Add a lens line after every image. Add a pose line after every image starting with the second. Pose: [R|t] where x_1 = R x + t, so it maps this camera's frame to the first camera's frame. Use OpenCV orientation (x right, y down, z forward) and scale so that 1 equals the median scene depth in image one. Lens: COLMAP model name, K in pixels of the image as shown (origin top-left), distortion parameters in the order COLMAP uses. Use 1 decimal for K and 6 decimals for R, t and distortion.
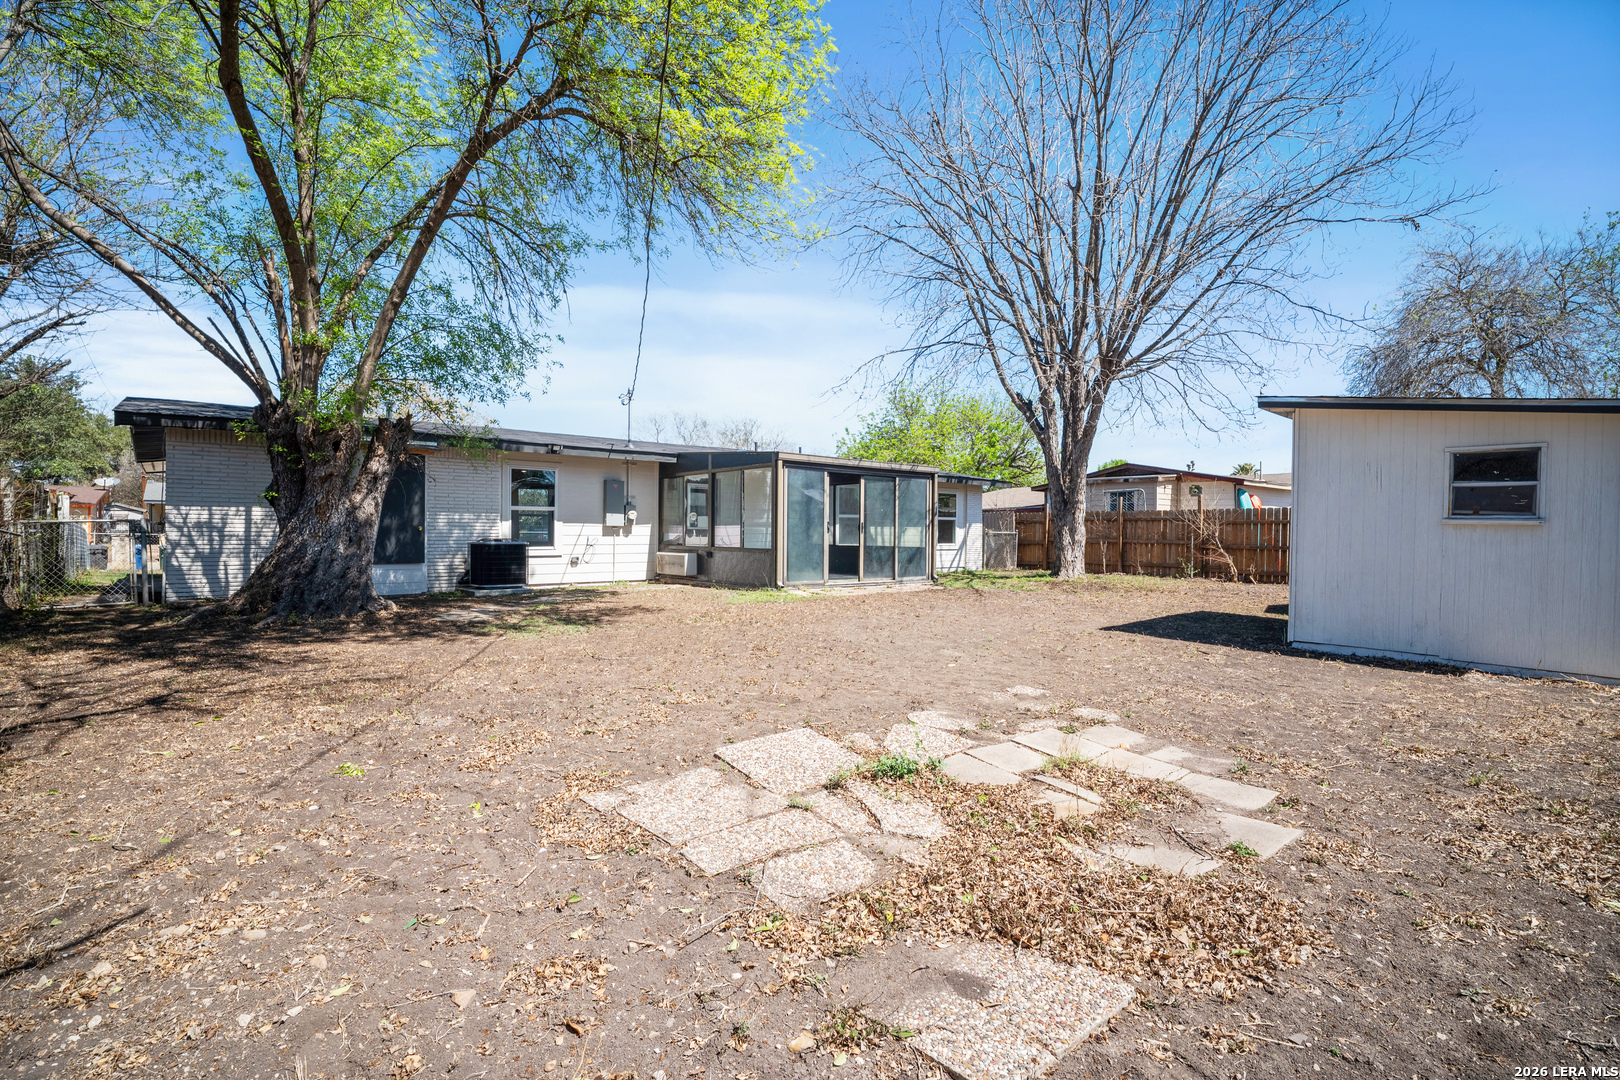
lens RADIAL K [[754.6, 0, 803.4], [0, 754.6, 534.3], [0, 0, 1]] dist [-0.004540, -0.002506]
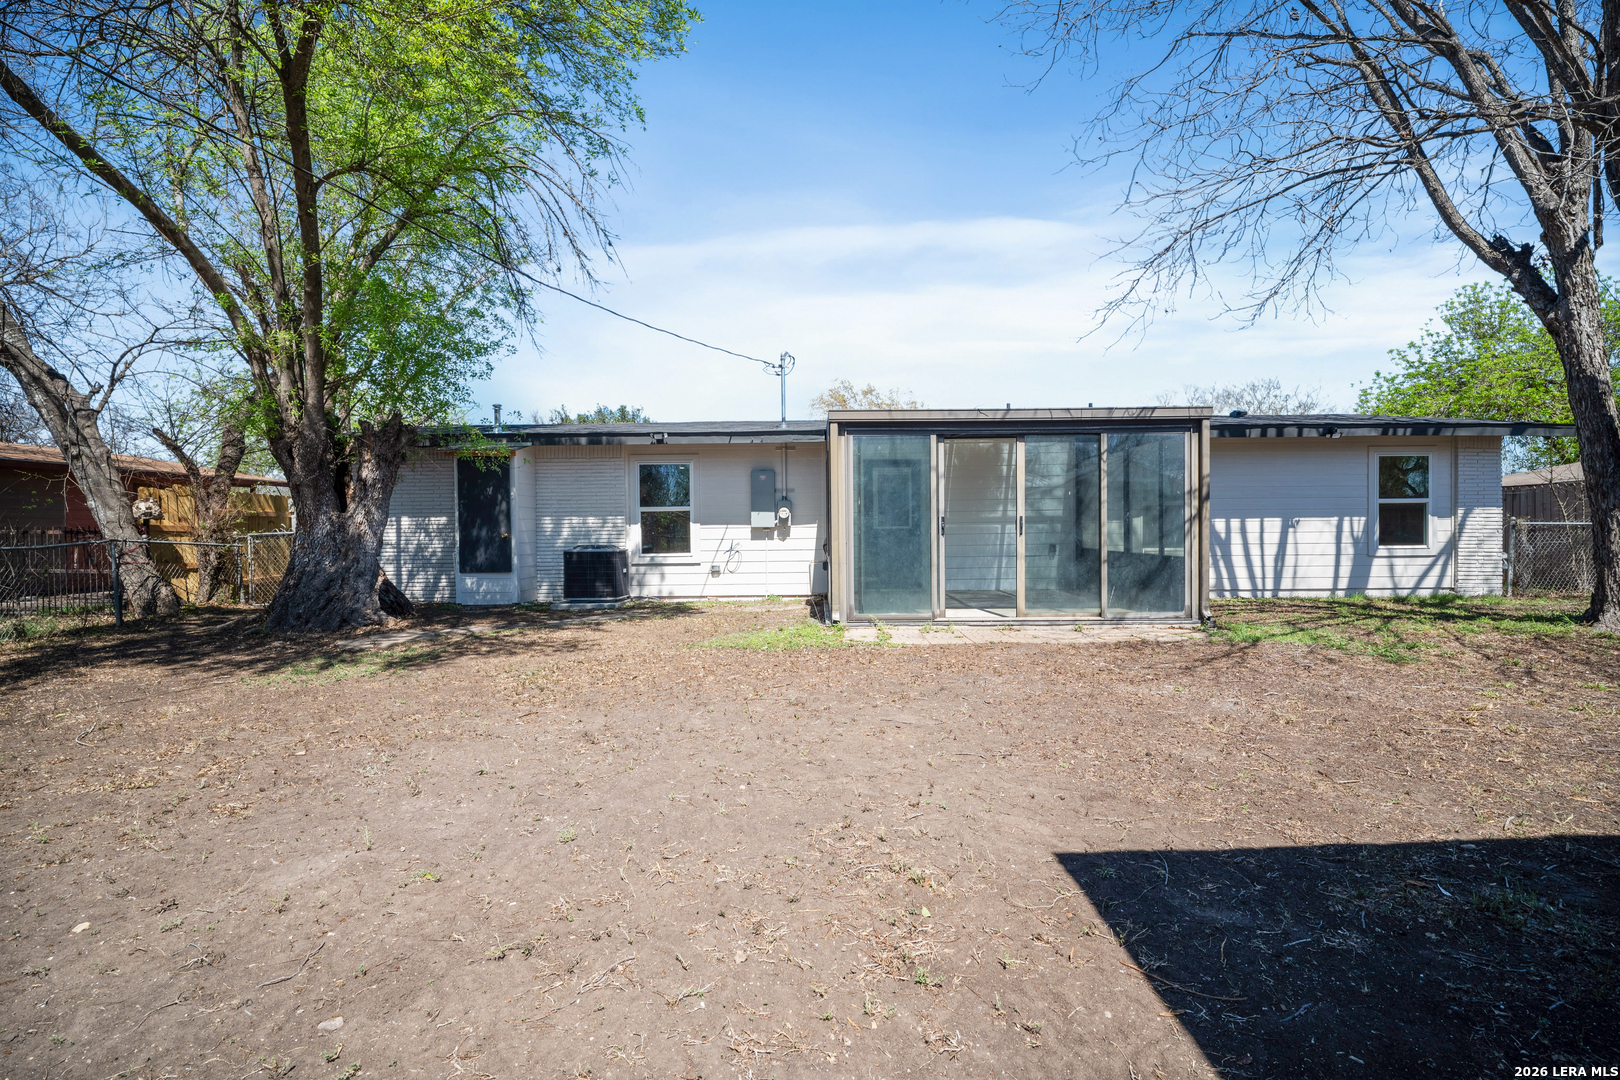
lens RADIAL K [[754.6, 0, 805.8], [0, 754.6, 535.0], [0, 0, 1]] dist [-0.004540, -0.002506]
pose [[0.764545, -0.007329, -0.644528, 0.301102], [0.013291, 0.999902, 0.004397, -0.005656], [0.644433, -0.011928, 0.764568, 0.410532]]
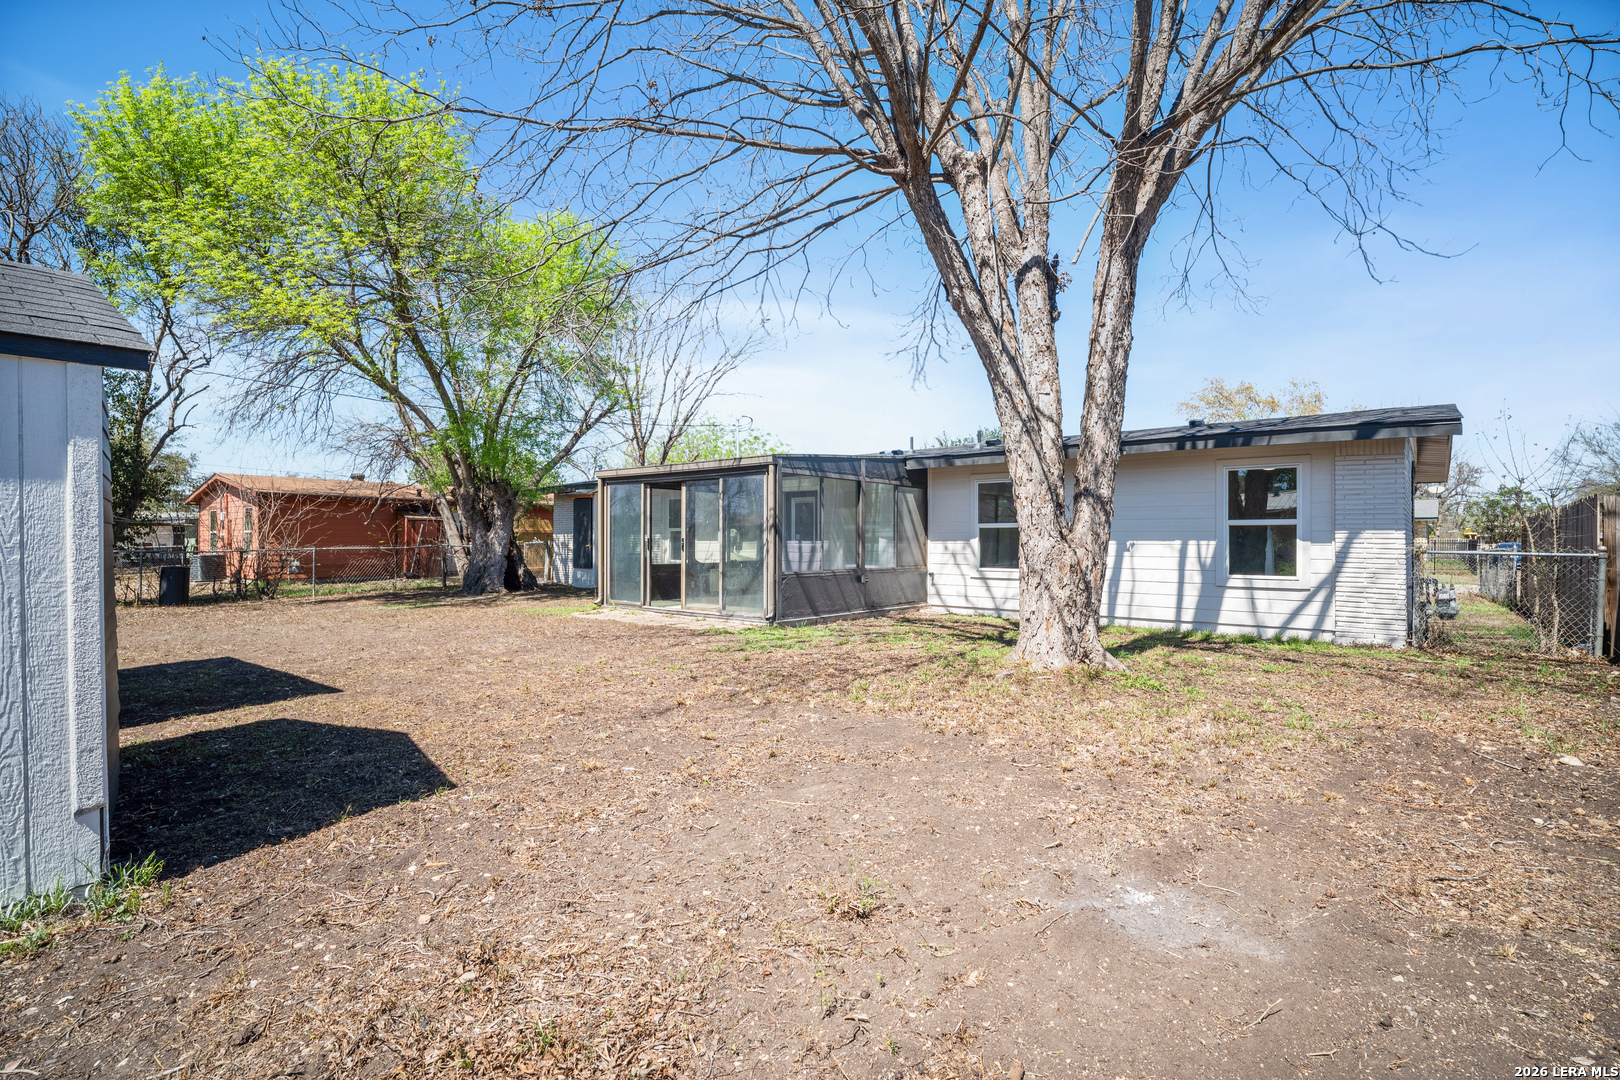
lens RADIAL K [[754.6, 0, 810.0], [0, 754.6, 542.1], [0, 0, 1]] dist [-0.004540, -0.002506]
pose [[0.177665, -0.005795, -0.984074, 0.862591], [-0.005808, 0.999959, -0.006937, -0.005381], [0.984074, 0.006948, 0.177624, 0.913844]]
